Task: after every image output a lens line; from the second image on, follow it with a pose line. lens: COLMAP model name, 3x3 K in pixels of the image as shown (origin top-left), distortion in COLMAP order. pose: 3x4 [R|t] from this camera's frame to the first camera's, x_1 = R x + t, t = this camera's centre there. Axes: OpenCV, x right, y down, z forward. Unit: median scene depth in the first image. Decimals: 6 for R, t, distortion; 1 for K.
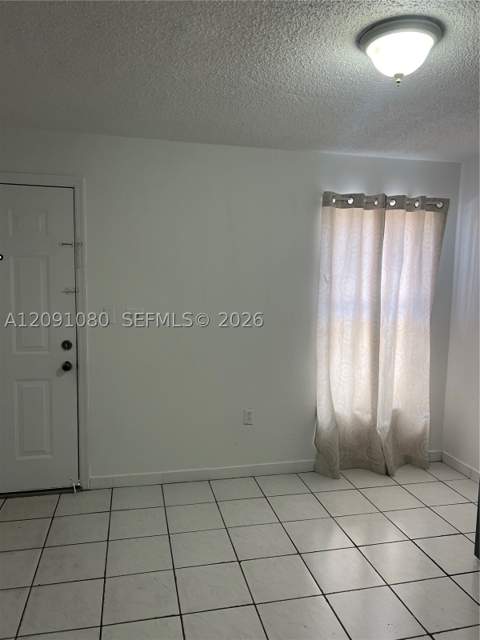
lens RADIAL K [[506.4, 0, 240.0], [0, 506.4, 320.0], [0, 0, 1]] dist [0.003641, 0.003311]
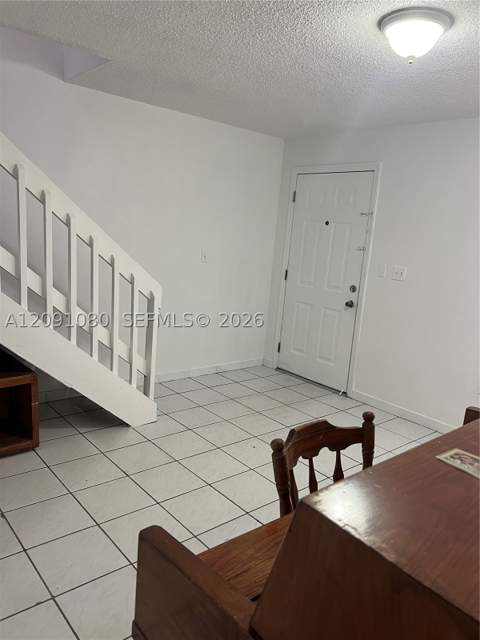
lens RADIAL K [[483.3, 0, 240.0], [0, 483.3, 320.0], [0, 0, 1]] dist [0.008649, 0.003706]
pose [[0.464209, 0.196129, -0.863738, 0.660306], [-0.146100, 0.978773, 0.143730, -0.011051], [0.873593, 0.059472, 0.483009, 0.110250]]
